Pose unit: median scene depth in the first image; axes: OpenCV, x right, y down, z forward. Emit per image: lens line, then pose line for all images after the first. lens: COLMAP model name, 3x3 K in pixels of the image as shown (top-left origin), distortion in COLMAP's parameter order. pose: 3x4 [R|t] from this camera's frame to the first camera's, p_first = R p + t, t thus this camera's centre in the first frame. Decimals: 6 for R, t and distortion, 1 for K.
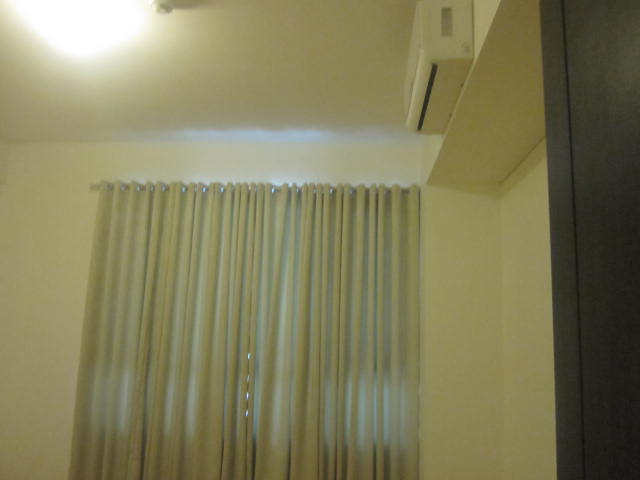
lens RADIAL K [[525.8, 0, 320.0], [0, 525.8, 240.0], [0, 0, 1]] dist [-0.000600, 0.000143]
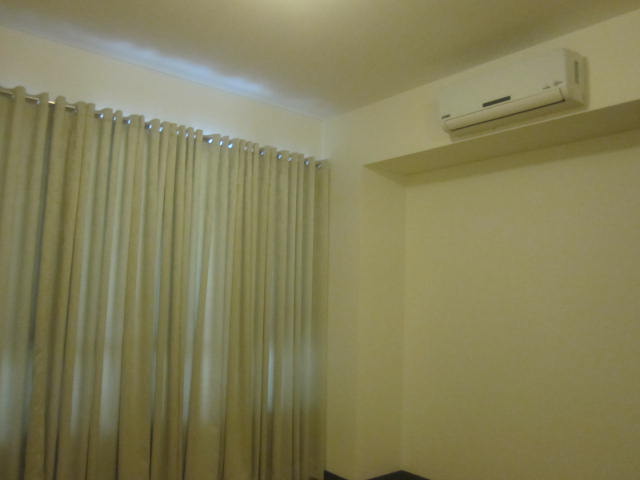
lens RADIAL K [[533.7, 0, 319.9], [0, 533.7, 214.4], [0, 0, 1]] dist [0.000484, -0.001455]
pose [[0.699335, 0.083994, 0.709842, -0.601846], [-0.109820, 0.993907, -0.009413, 0.019996], [-0.706308, -0.071372, 0.704298, 0.224264]]
